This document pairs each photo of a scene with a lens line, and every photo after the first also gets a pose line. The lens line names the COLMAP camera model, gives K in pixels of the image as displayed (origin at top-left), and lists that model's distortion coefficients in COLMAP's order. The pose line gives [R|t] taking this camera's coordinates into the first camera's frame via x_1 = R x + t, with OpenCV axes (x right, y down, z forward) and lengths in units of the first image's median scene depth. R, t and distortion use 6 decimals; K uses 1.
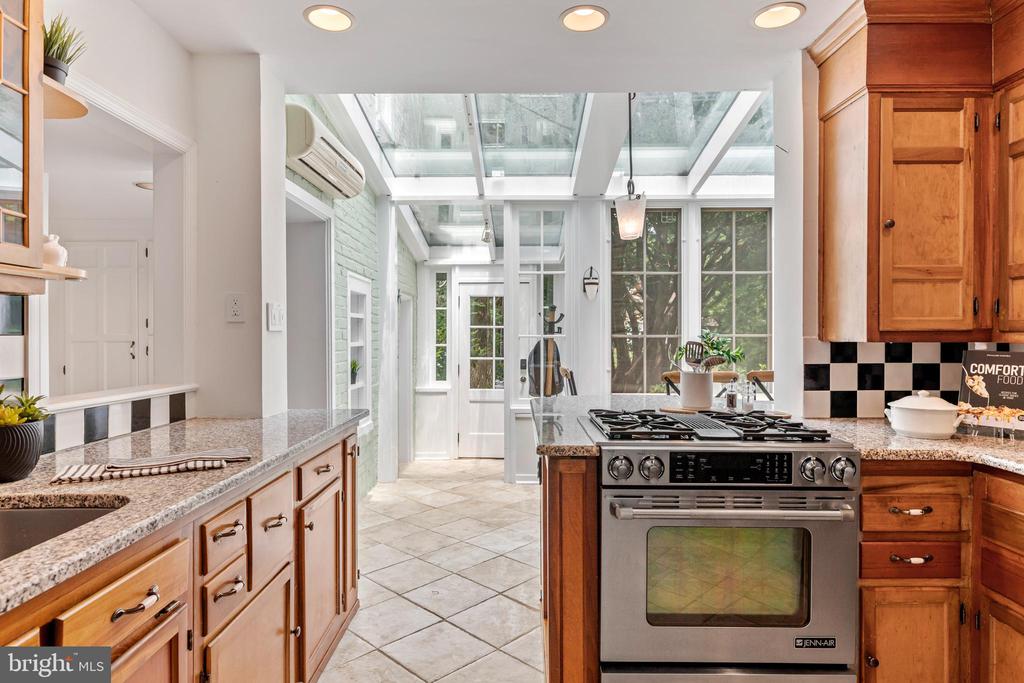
lens RADIAL K [[597.4, 0, 511.3], [0, 597.4, 339.2], [0, 0, 1]] dist [-0.000456, -0.000482]
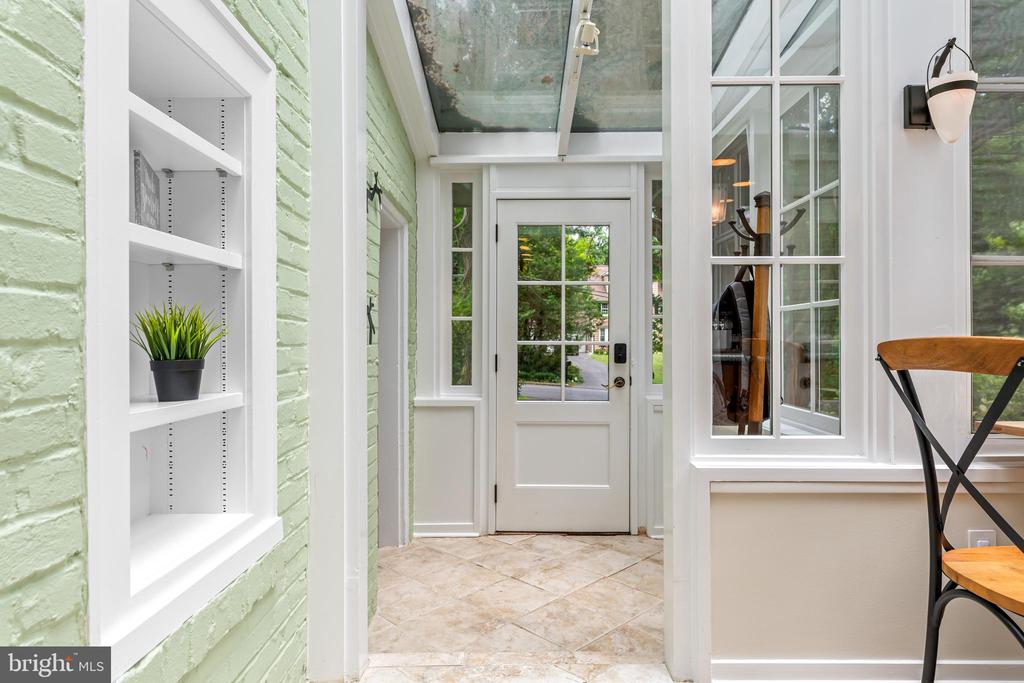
lens RADIAL K [[597.4, 0, 511.3], [0, 597.4, 339.2], [0, 0, 1]] dist [-0.000456, -0.000482]
pose [[0.999986, -0.001962, 0.004939, -0.077176], [0.001993, 0.999979, -0.006201, 0.032316], [-0.004927, 0.006211, 0.999969, 0.474508]]
